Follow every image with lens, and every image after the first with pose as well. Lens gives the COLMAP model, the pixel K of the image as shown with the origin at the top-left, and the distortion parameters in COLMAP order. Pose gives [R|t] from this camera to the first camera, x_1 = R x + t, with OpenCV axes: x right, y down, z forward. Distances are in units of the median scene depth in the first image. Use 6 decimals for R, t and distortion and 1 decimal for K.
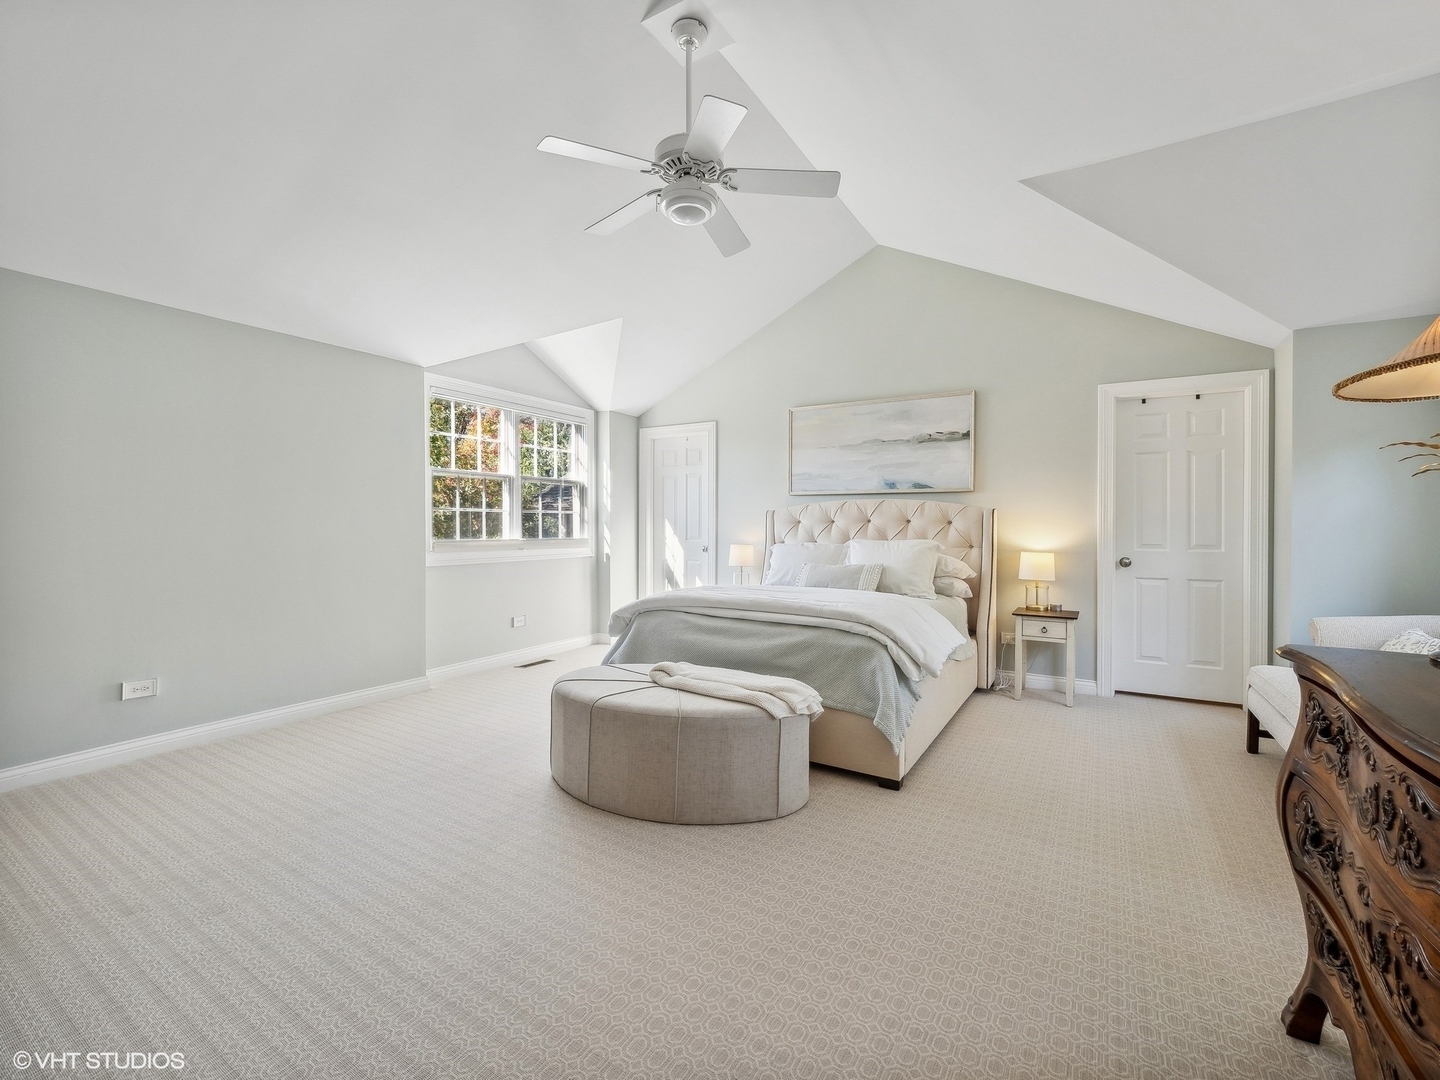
lens RADIAL K [[622.9, 0, 719.5], [0, 622.9, 524.6], [0, 0, 1]] dist [-0.000336, 0.000040]
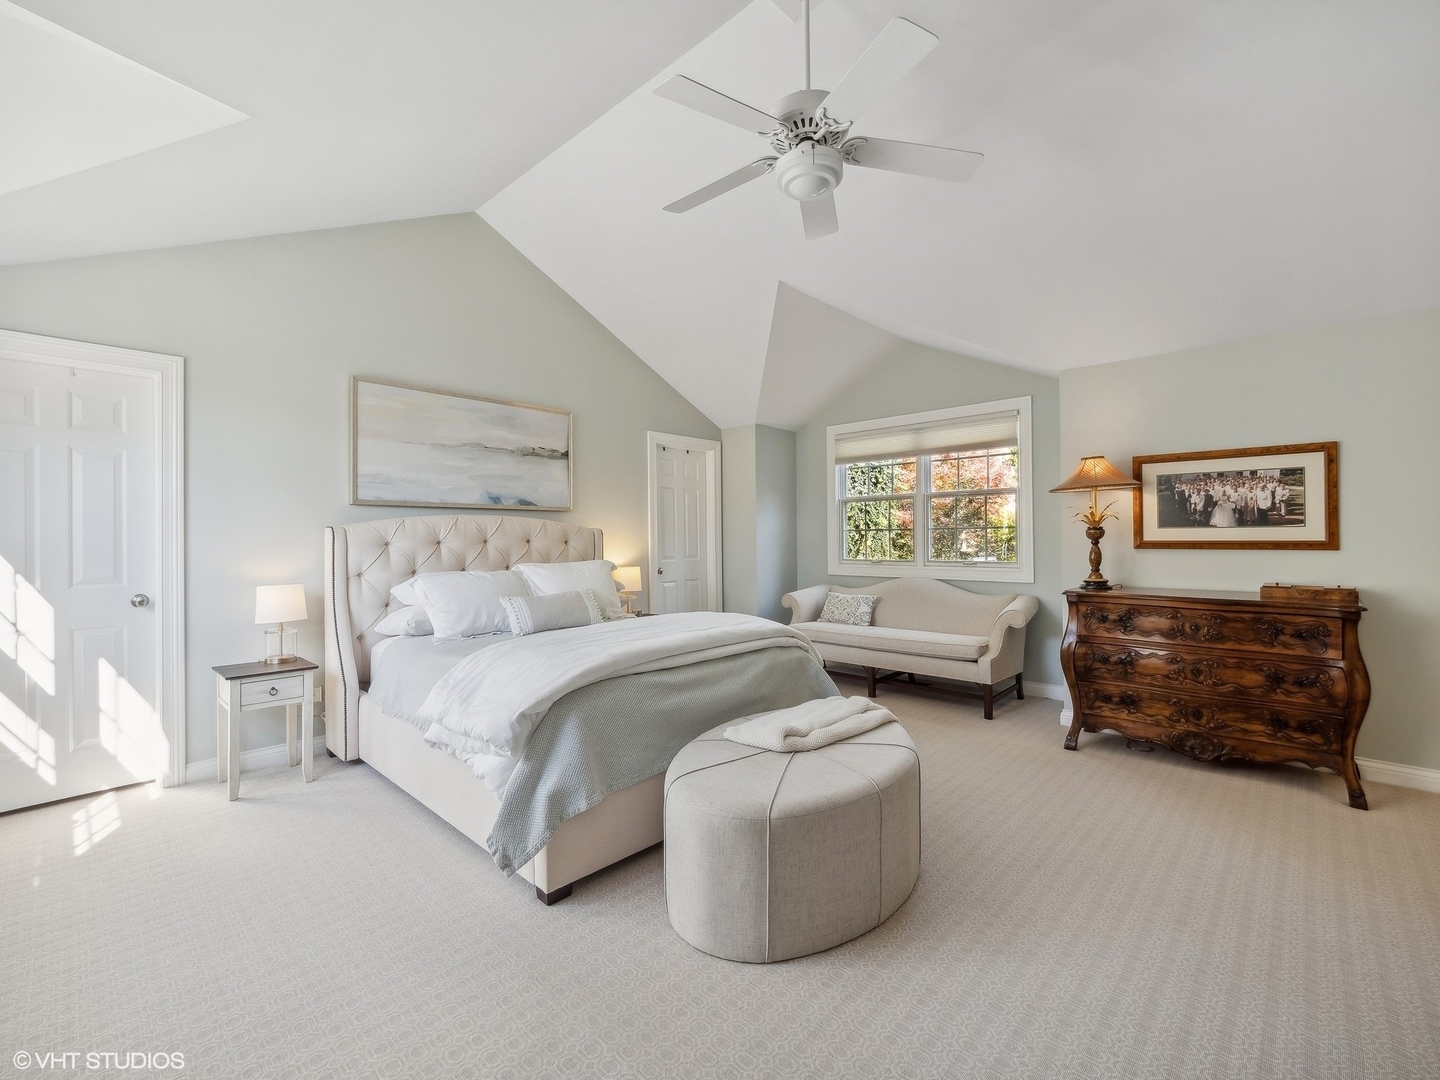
lens RADIAL K [[622.9, 0, 719.5], [0, 622.9, 524.6], [0, 0, 1]] dist [-0.000336, 0.000040]
pose [[0.191163, 0.015413, 0.981437, -0.515375], [0.012587, 0.999756, -0.018152, -0.009905], [-0.981478, 0.015824, 0.190923, 0.543431]]
